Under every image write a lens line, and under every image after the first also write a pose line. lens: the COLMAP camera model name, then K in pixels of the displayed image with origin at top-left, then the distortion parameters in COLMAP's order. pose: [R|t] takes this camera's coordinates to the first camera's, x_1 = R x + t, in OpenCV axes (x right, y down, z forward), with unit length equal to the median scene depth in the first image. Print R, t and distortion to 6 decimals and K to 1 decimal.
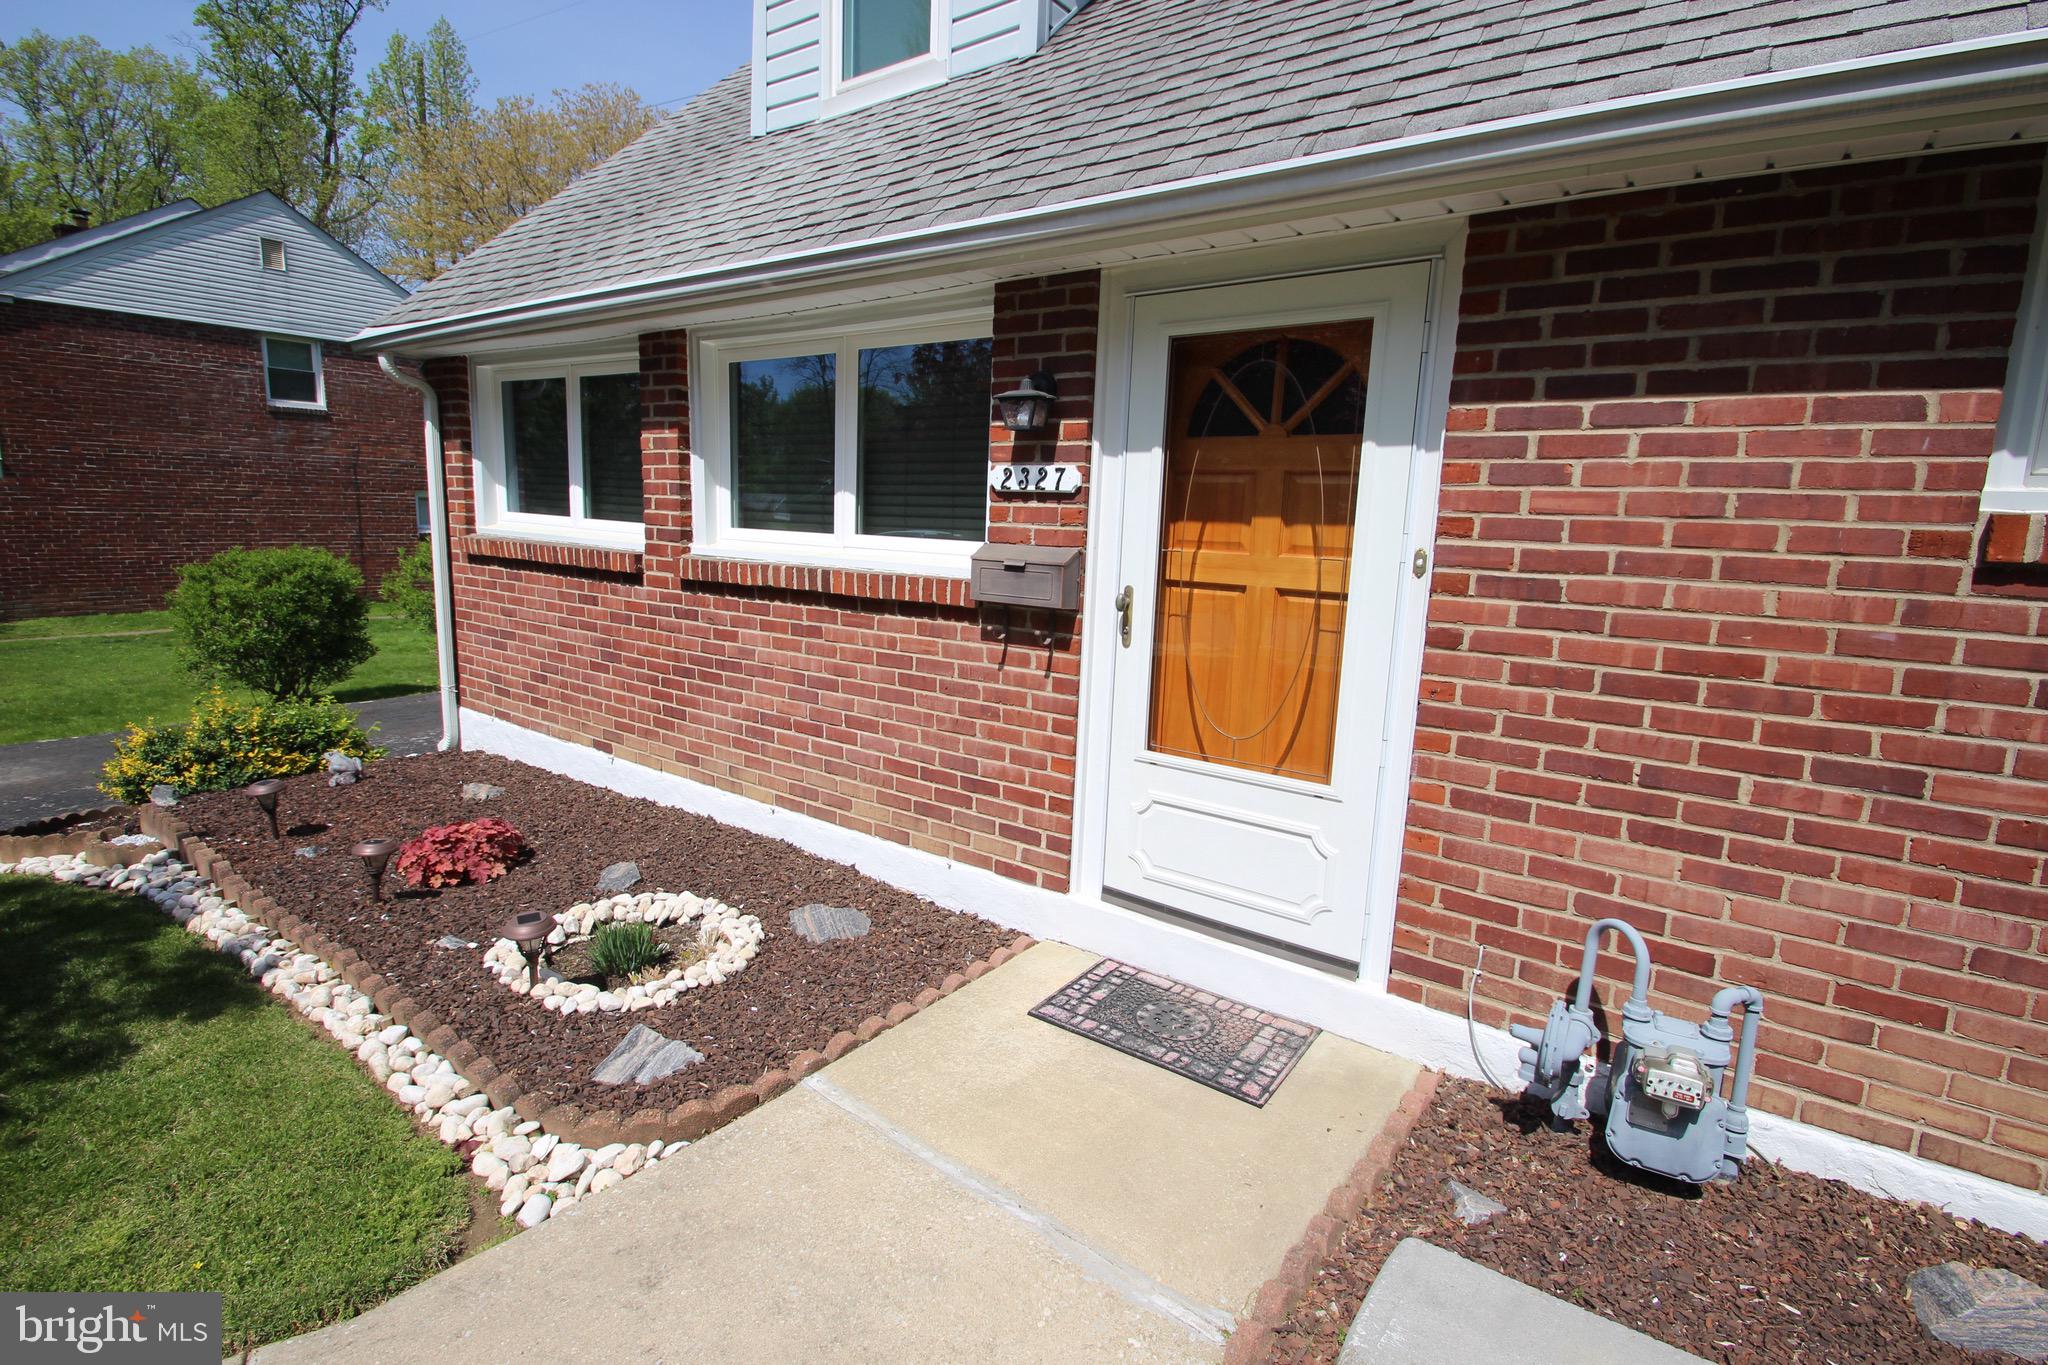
lens RADIAL K [[954.4, 0, 1027.3], [0, 954.4, 685.0], [0, 0, 1]] dist [0.009130, -0.015056]
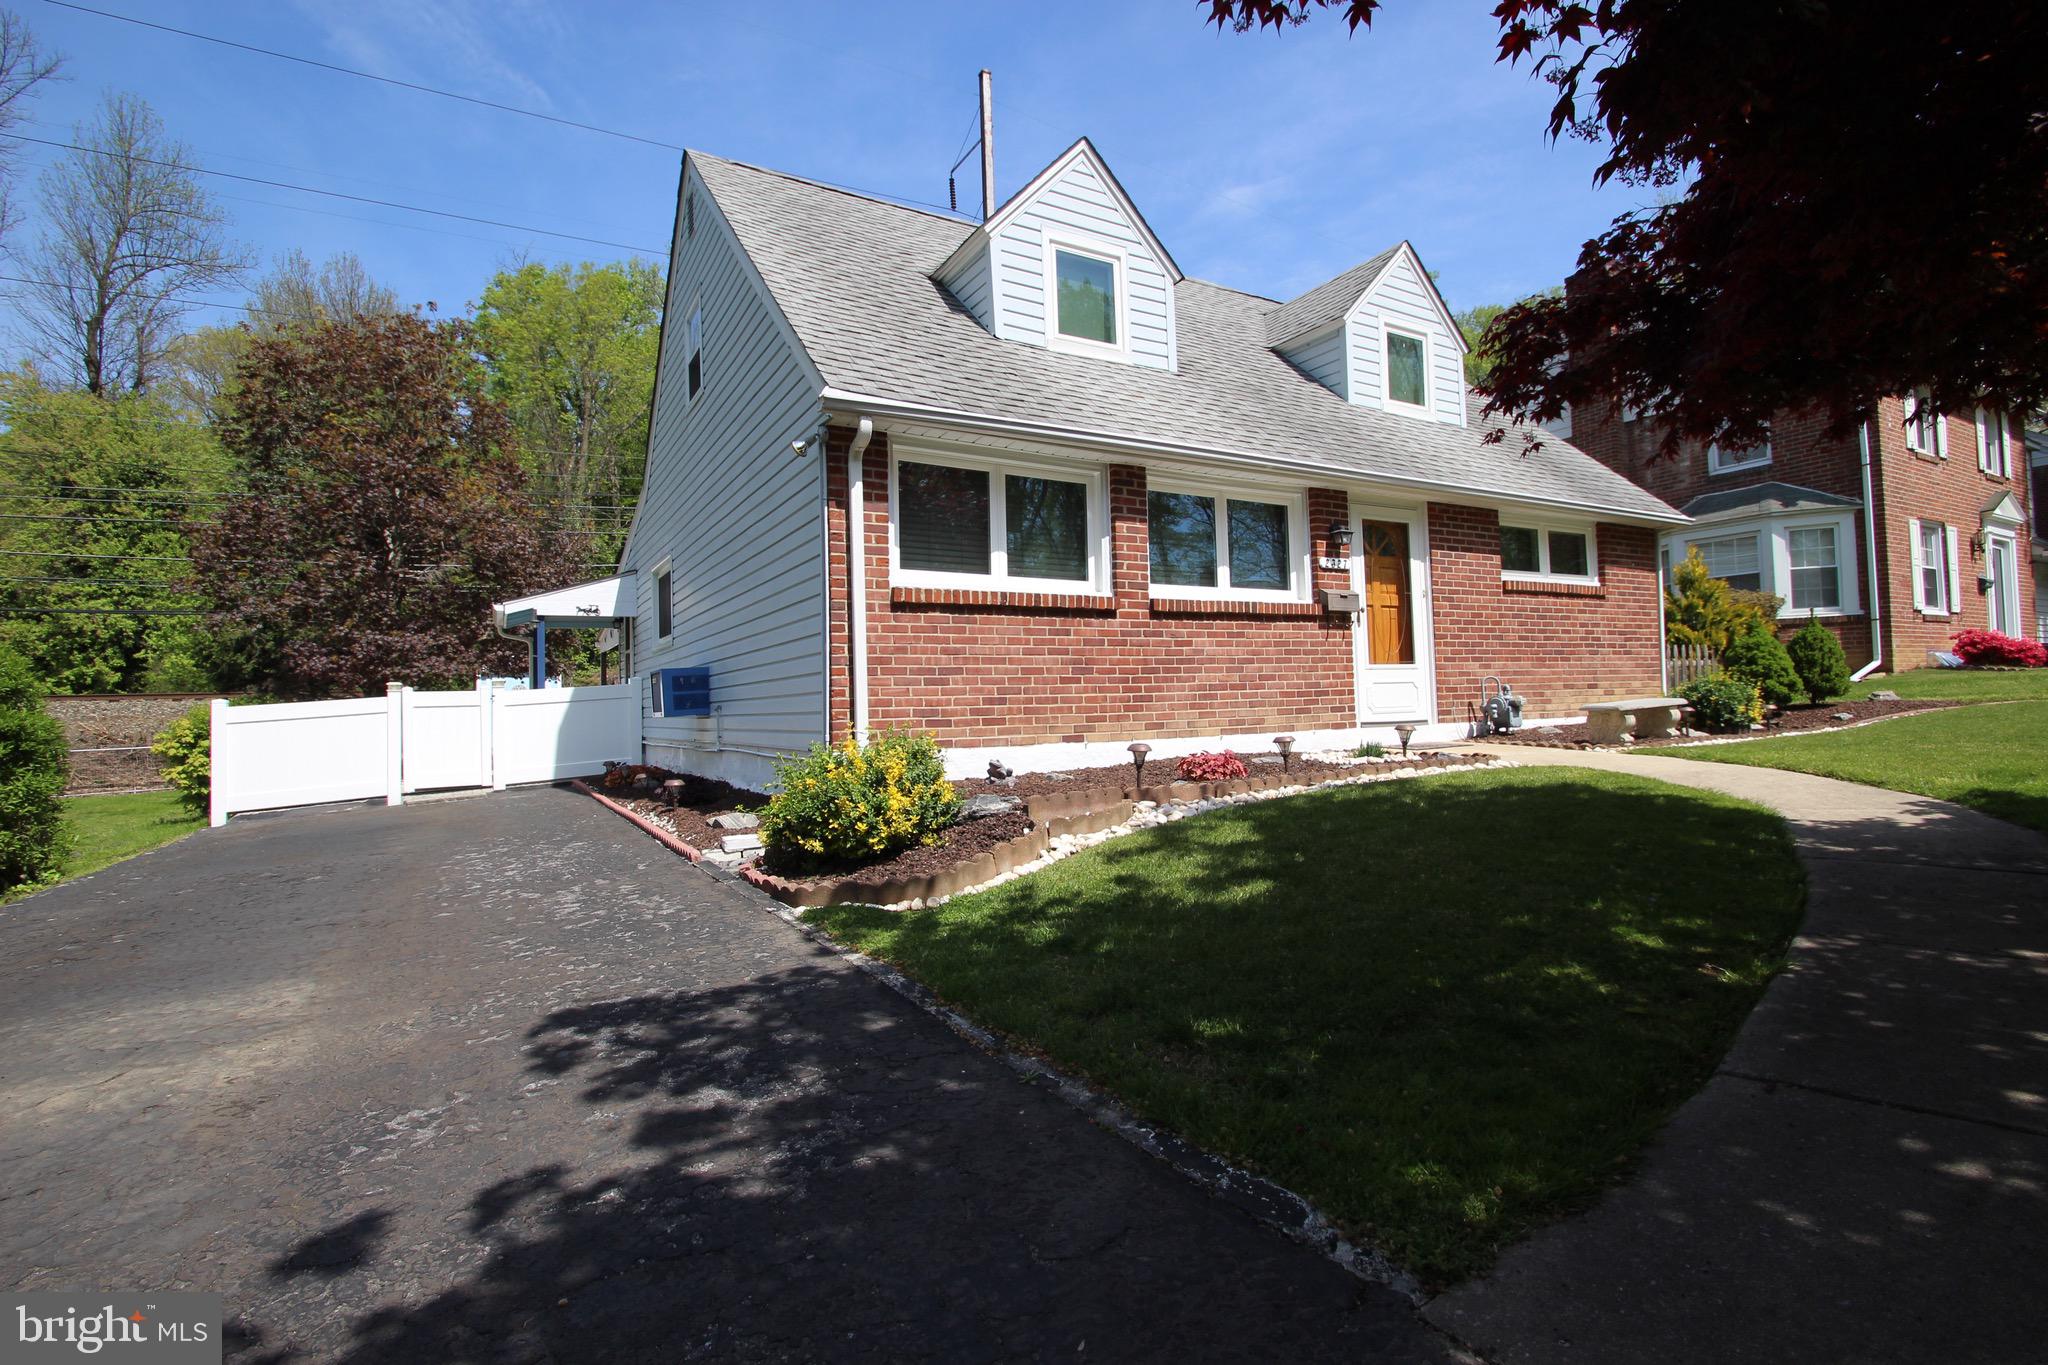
lens RADIAL K [[954.4, 0, 1028.3], [0, 954.4, 677.7], [0, 0, 1]] dist [0.009130, -0.015056]
pose [[0.404852, -0.019485, 0.914175, -2.203434], [0.202768, 0.976794, -0.068978, 0.077029], [-0.891617, 0.213291, 0.399408, 0.637548]]
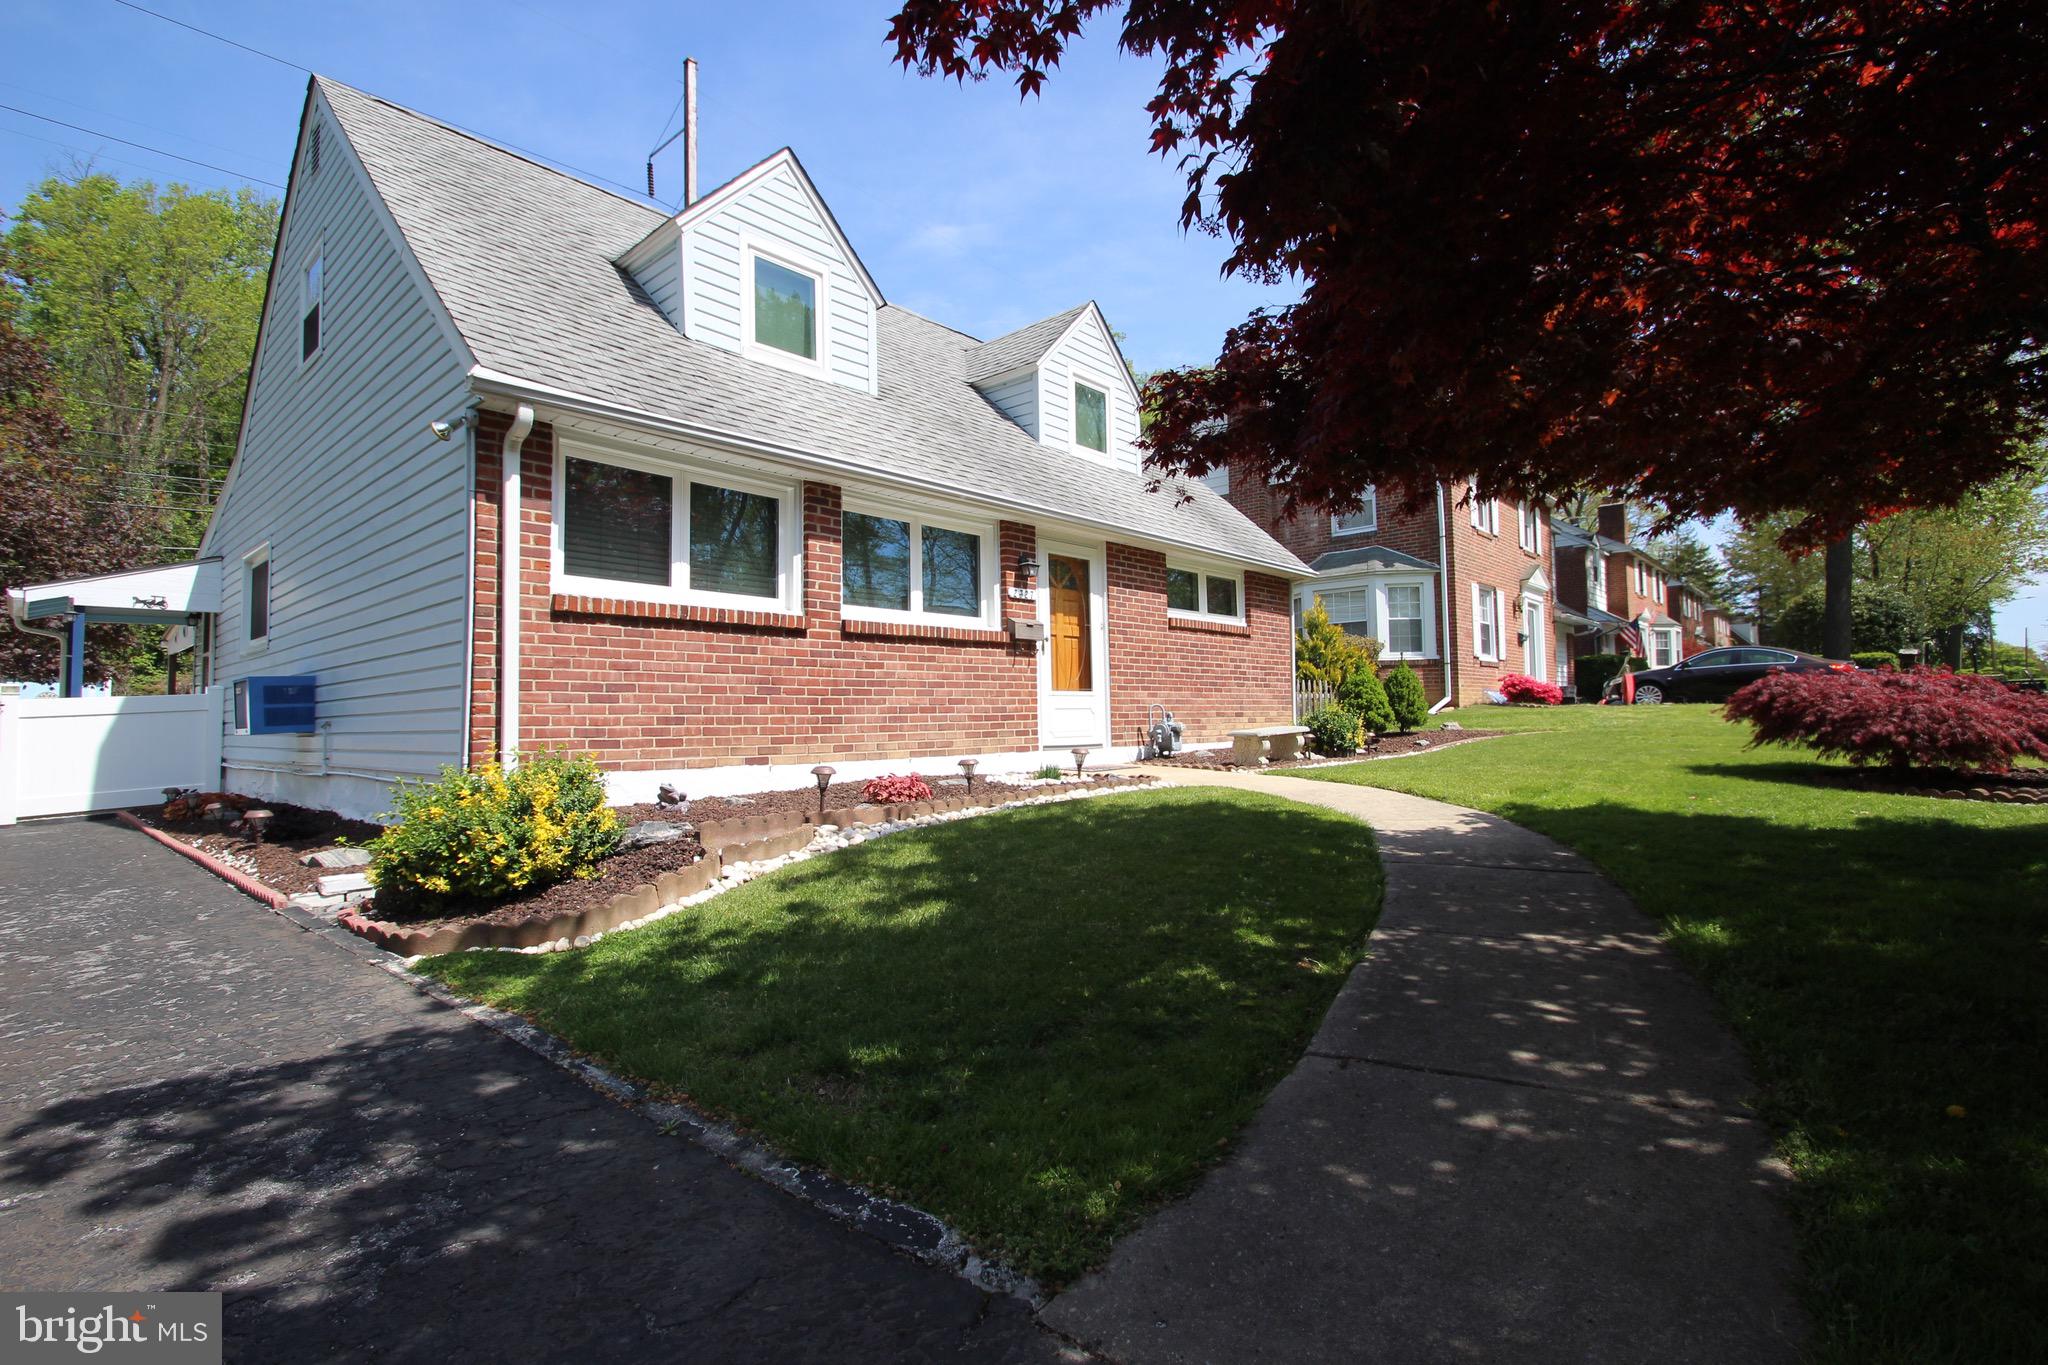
lens RADIAL K [[954.4, 0, 1030.5], [0, 954.4, 675.2], [0, 0, 1]] dist [0.009130, -0.015056]
pose [[0.104749, 0.010647, 0.994442, -2.196678], [0.194170, 0.980479, -0.030951, 0.079659], [-0.975359, 0.196333, 0.100637, 0.617786]]
